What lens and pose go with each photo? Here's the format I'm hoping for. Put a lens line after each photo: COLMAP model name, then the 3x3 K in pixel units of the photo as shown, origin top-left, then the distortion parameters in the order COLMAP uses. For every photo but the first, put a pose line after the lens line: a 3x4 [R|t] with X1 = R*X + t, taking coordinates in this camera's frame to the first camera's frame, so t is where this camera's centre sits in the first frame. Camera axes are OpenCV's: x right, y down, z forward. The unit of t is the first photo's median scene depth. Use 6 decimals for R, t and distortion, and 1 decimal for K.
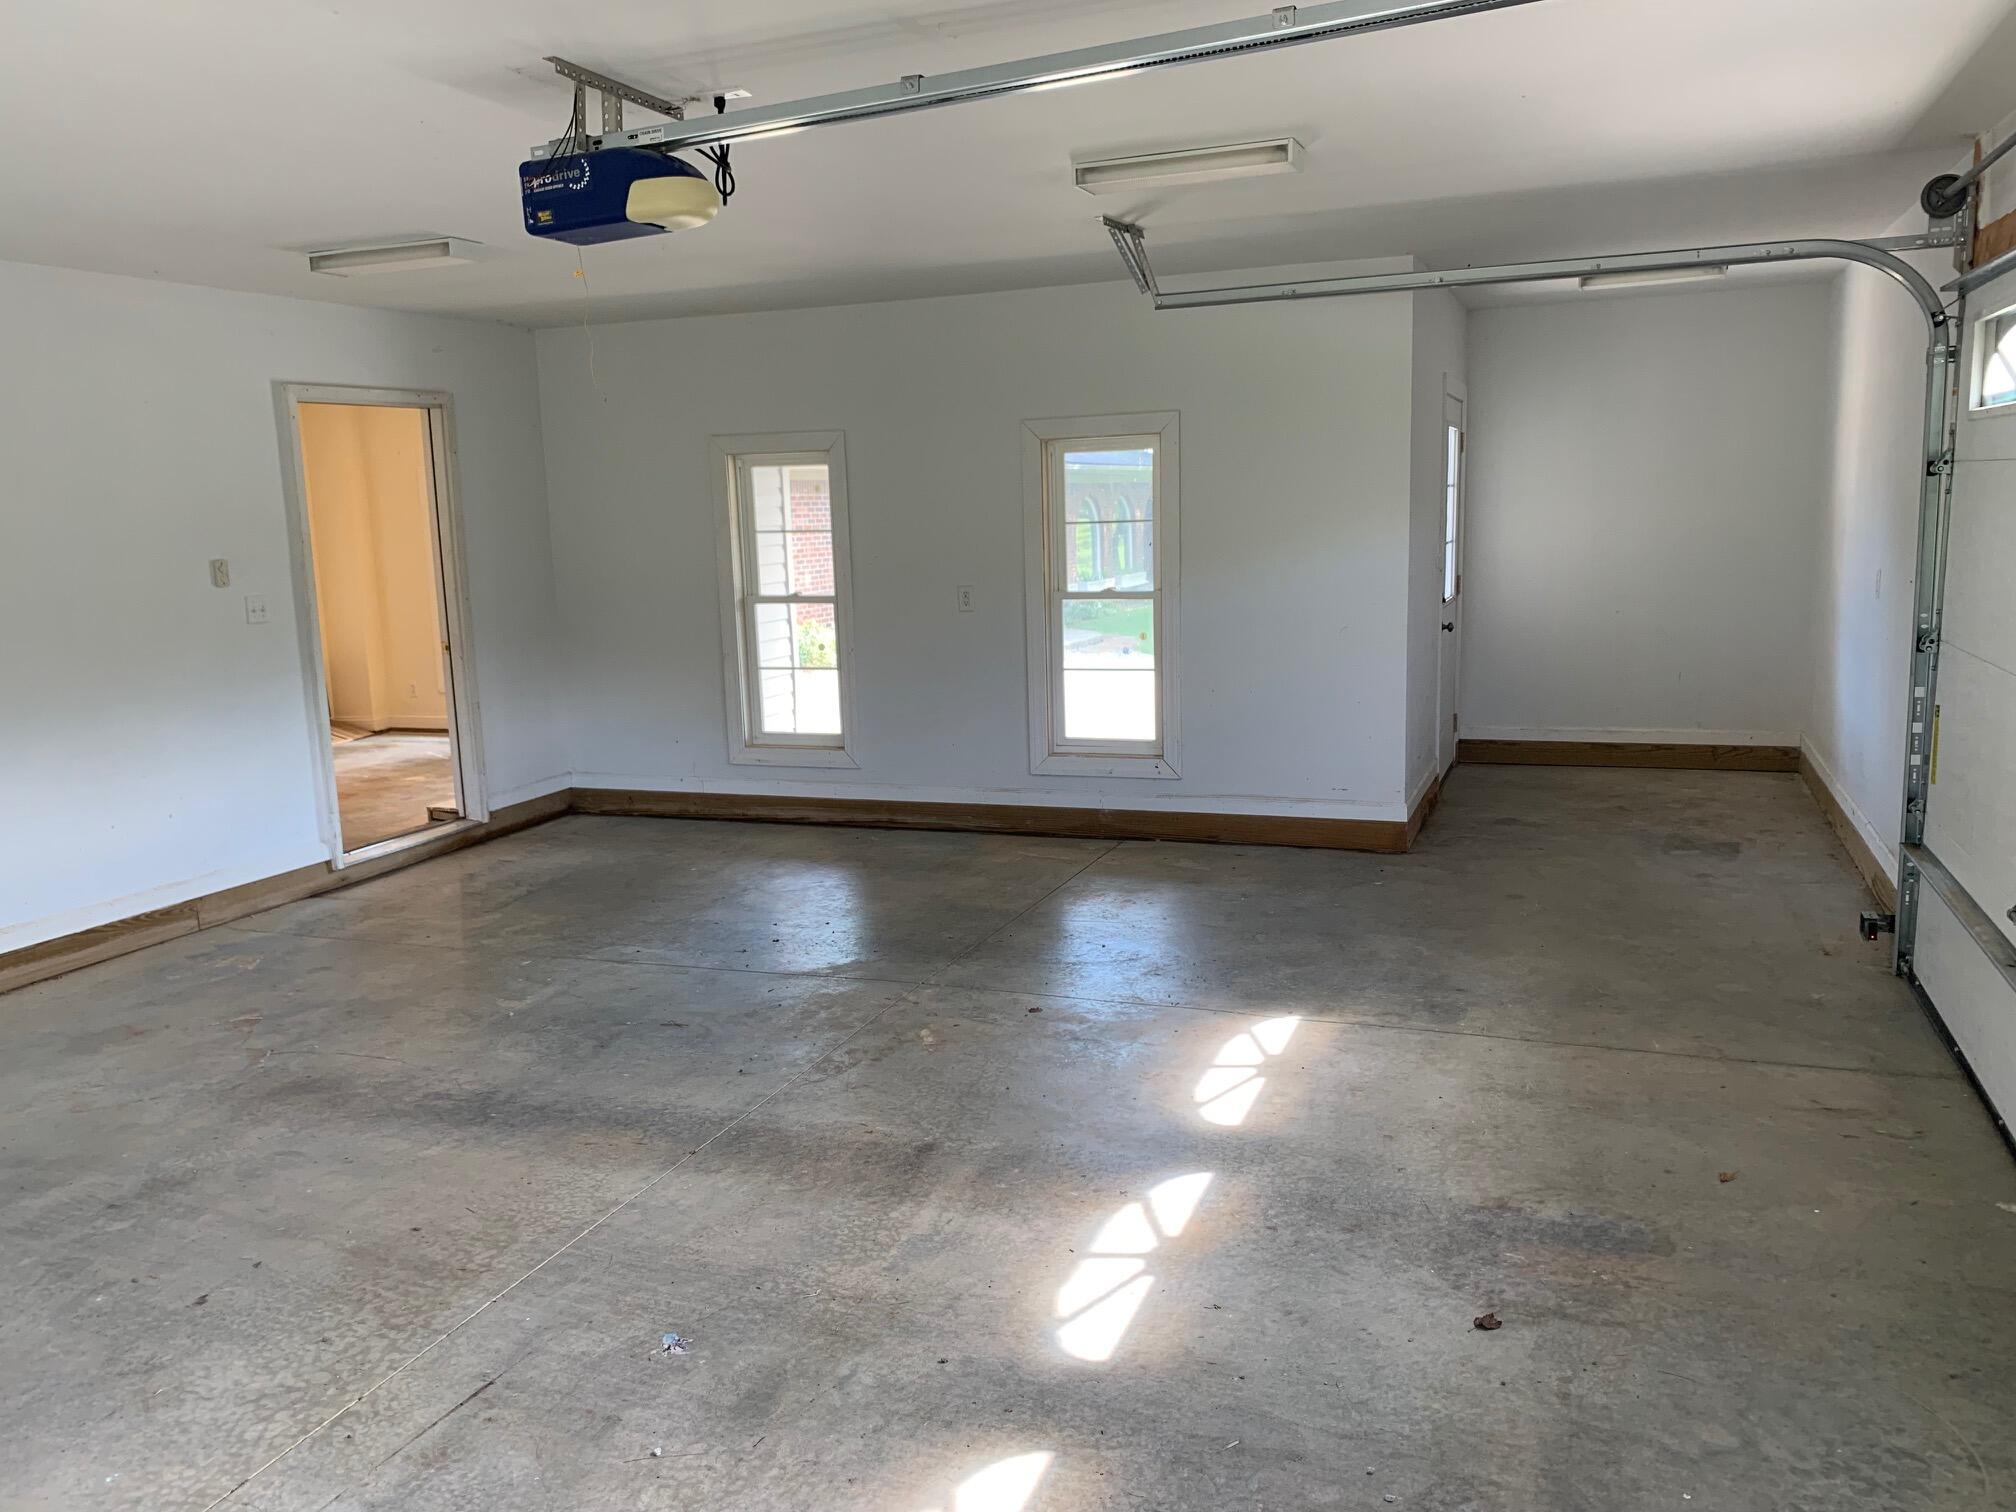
lens RADIAL K [[1560.7, 0, 1006.4], [0, 1560.7, 755.0], [0, 0, 1]] dist [0.046816, -0.034323]
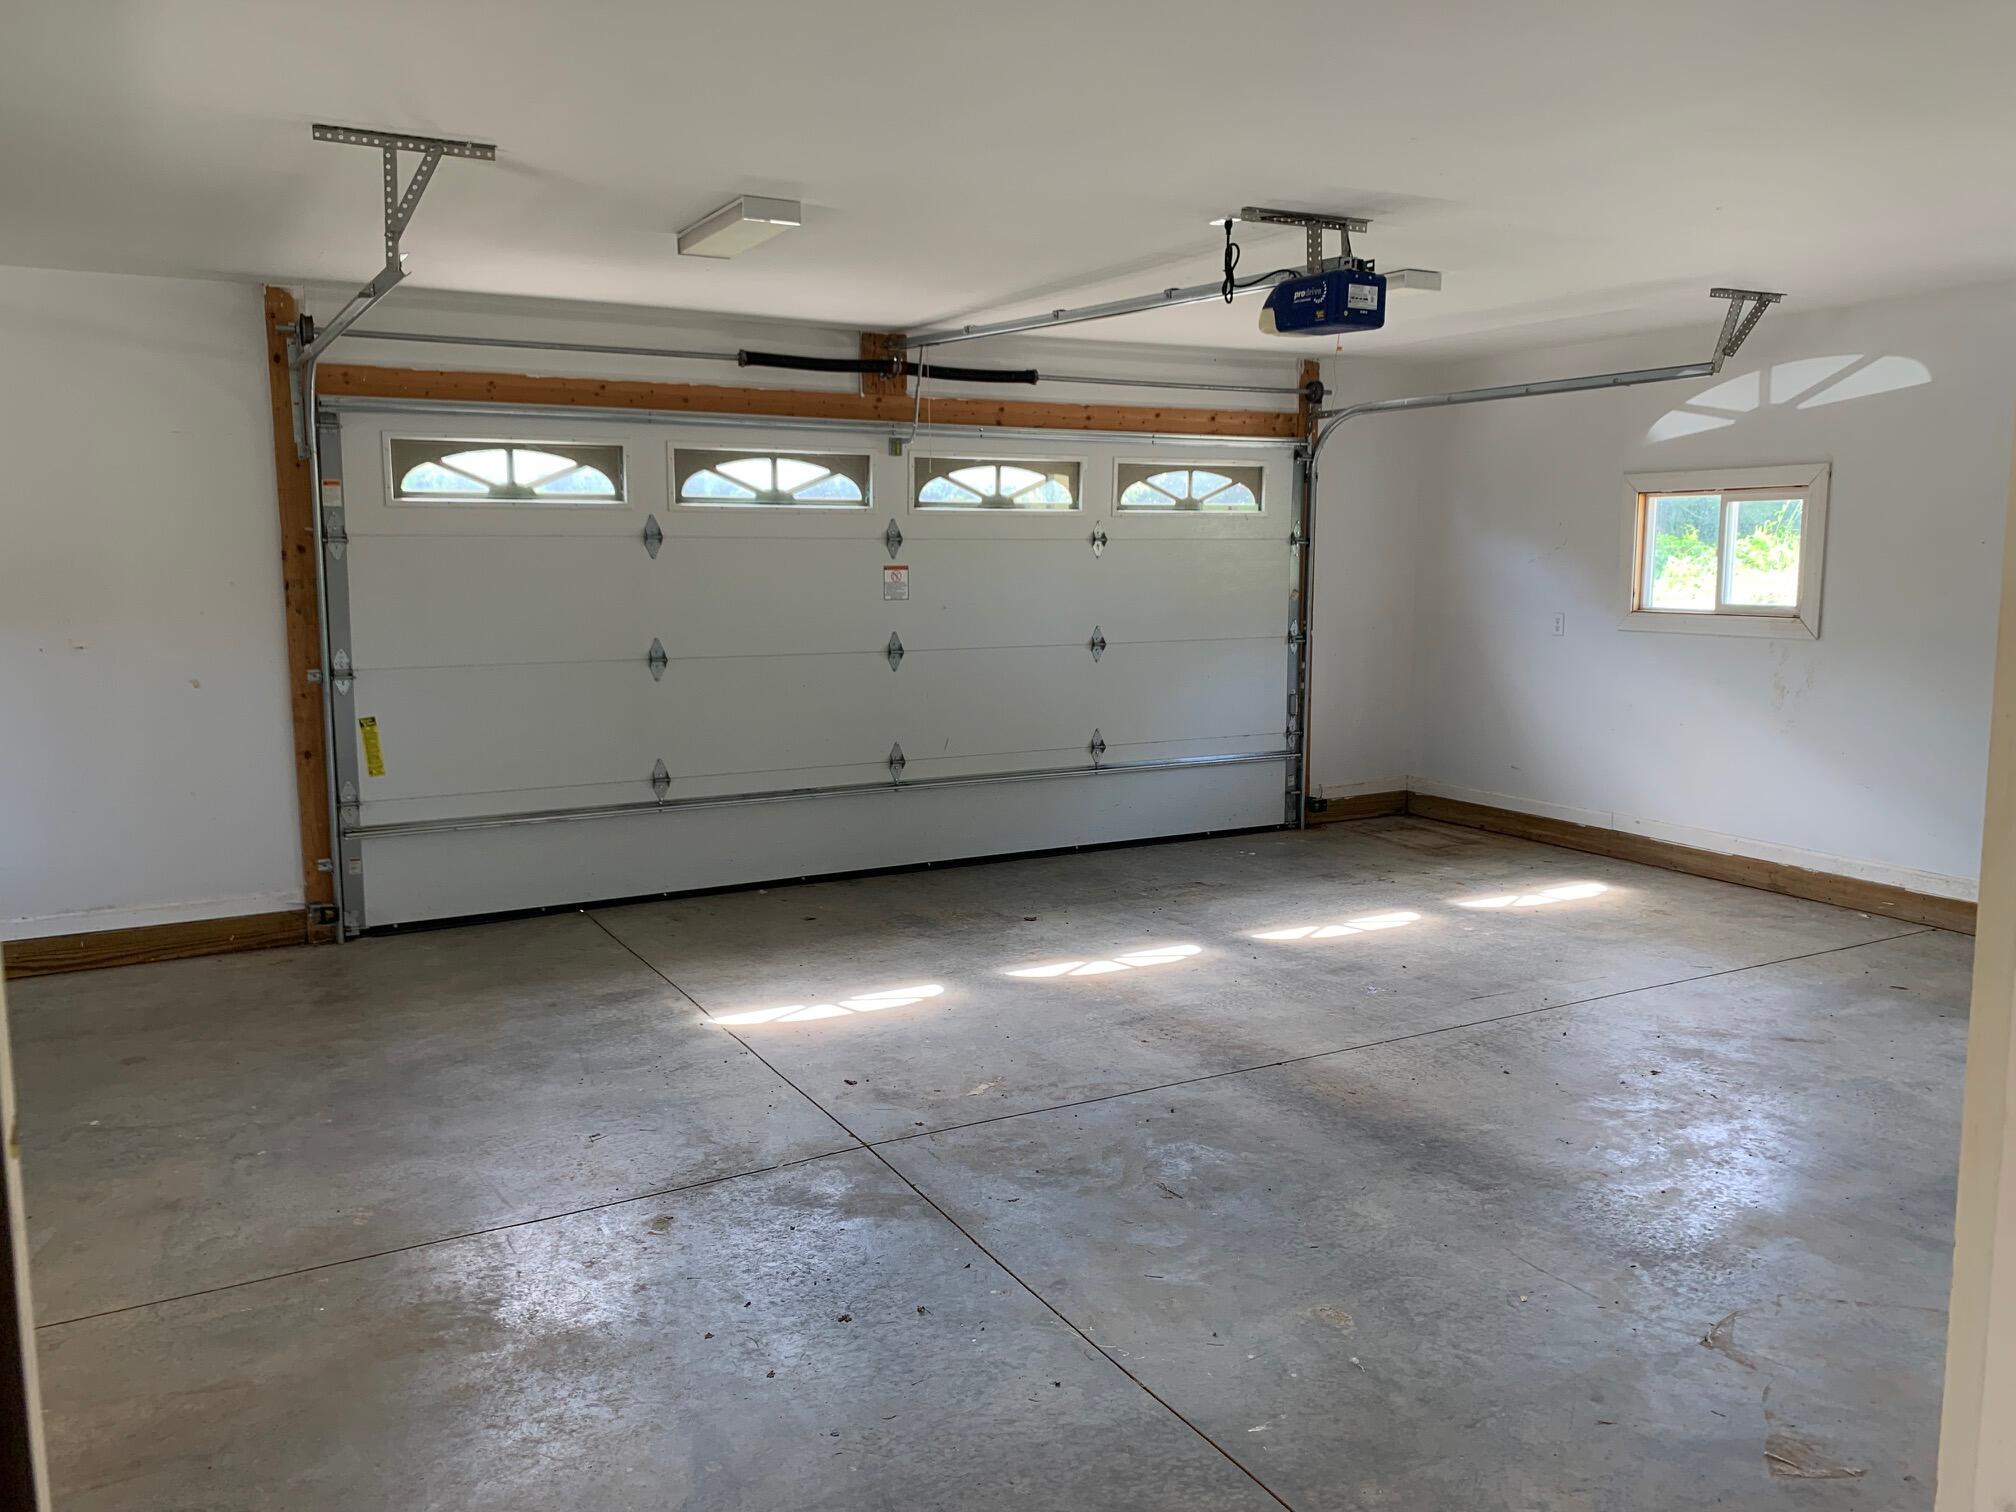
lens RADIAL K [[1560.7, 0, 1007.5], [0, 1560.7, 756.4], [0, 0, 1]] dist [0.046816, -0.034323]
pose [[-0.772421, -0.049941, 0.633145, -0.776196], [0.134191, 0.961564, 0.239556, -0.287199], [-0.620773, 0.270000, -0.736030, 1.919370]]
